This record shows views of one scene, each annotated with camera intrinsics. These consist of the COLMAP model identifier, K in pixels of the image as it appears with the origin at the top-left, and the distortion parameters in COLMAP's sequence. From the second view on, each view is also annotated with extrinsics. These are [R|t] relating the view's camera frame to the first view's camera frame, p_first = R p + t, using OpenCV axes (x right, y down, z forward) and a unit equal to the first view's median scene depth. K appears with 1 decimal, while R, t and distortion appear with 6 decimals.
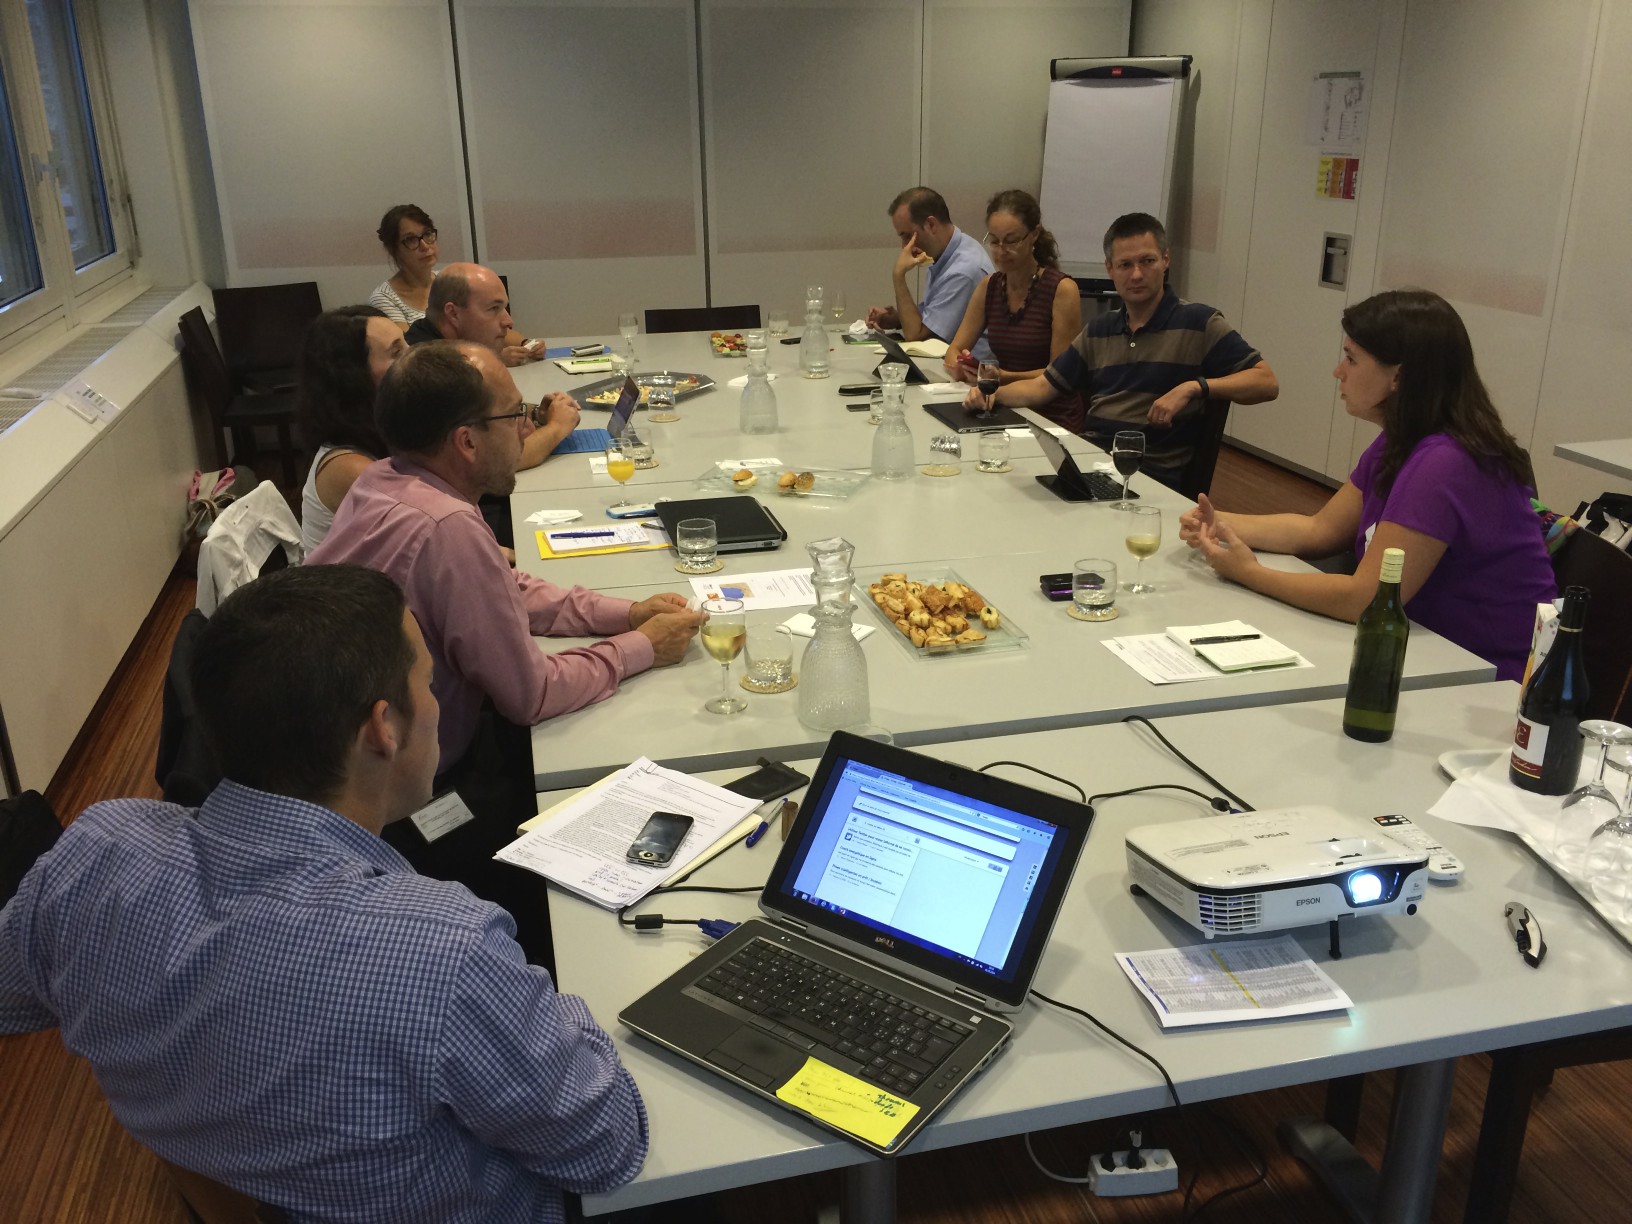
lens RADIAL K [[1380.9, 0, 816.0], [0, 1380.9, 612.0], [0, 0, 1]] dist [0.089795, -0.162181]
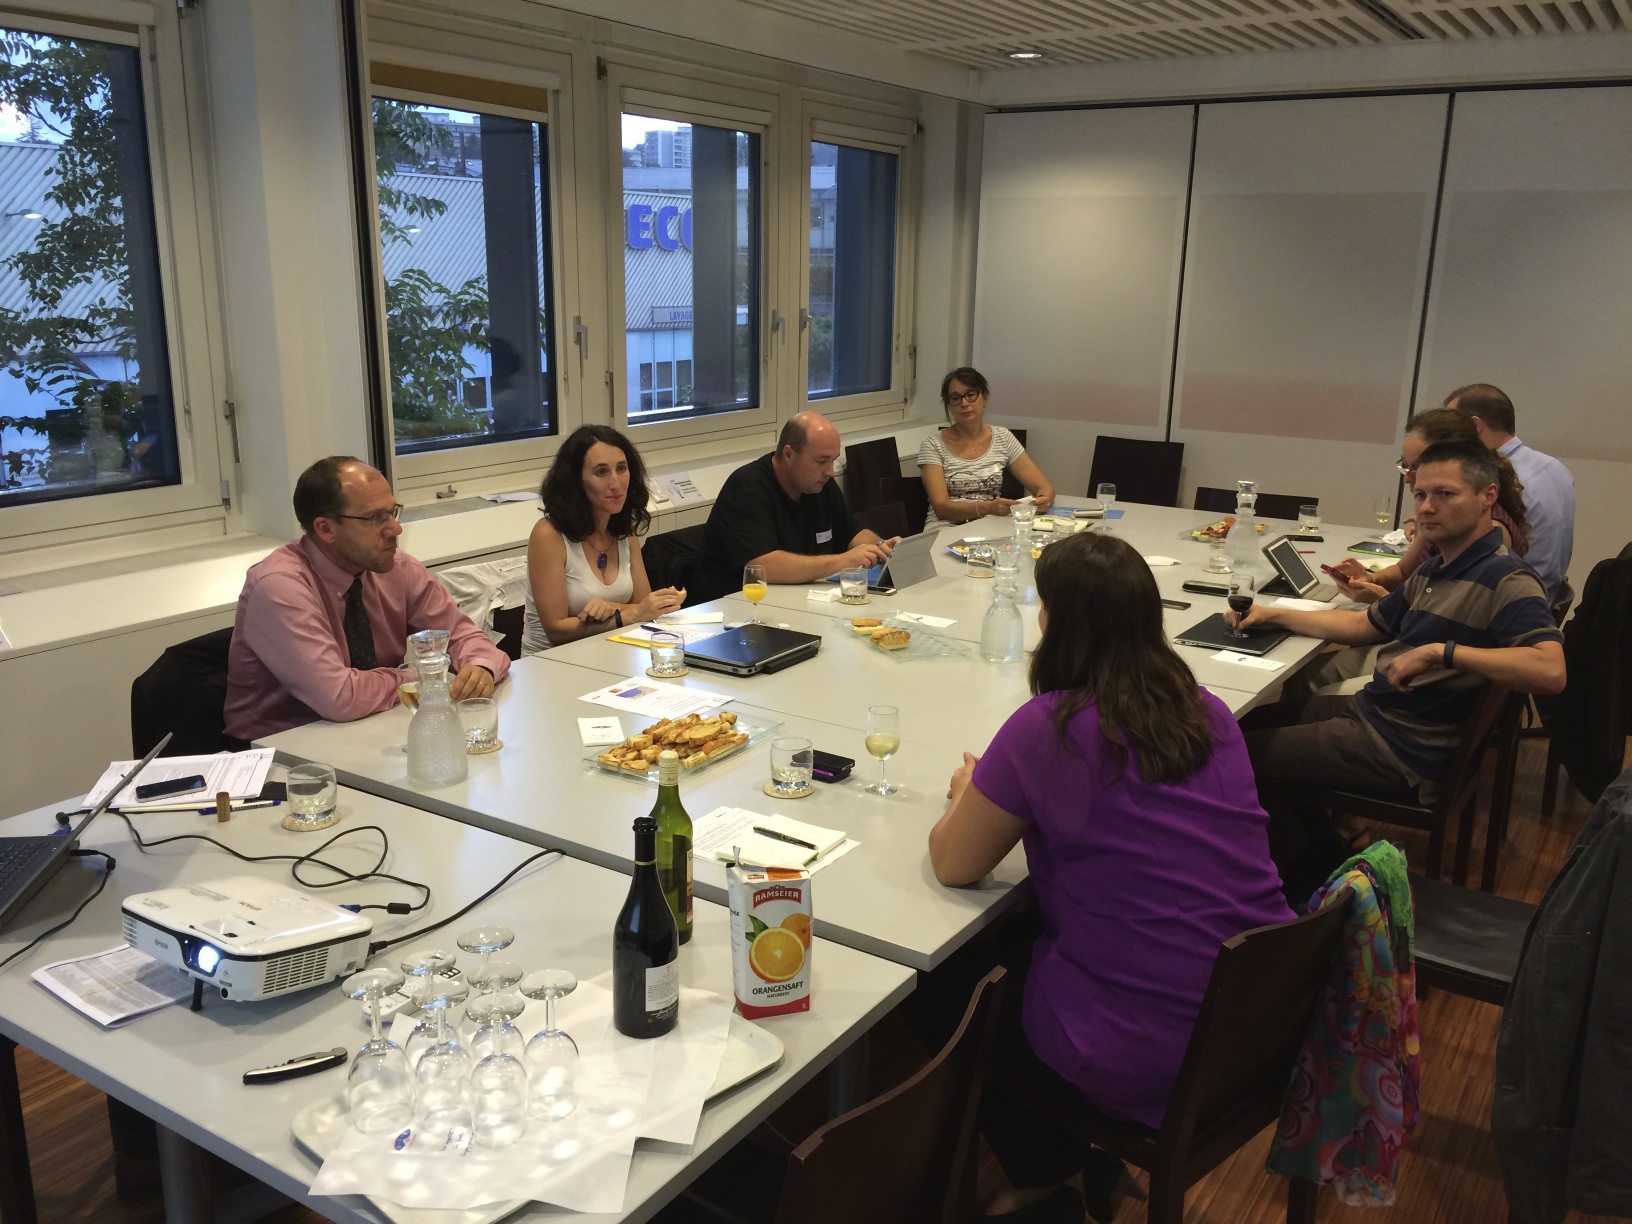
lens RADIAL K [[1380.9, 0, 816.0], [0, 1380.9, 612.0], [0, 0, 1]] dist [0.089795, -0.162181]
pose [[0.674195, 0.199793, -0.711016, 0.596784], [-0.276781, 0.960903, 0.007564, -0.090810], [0.684729, 0.191696, 0.703135, 0.188002]]
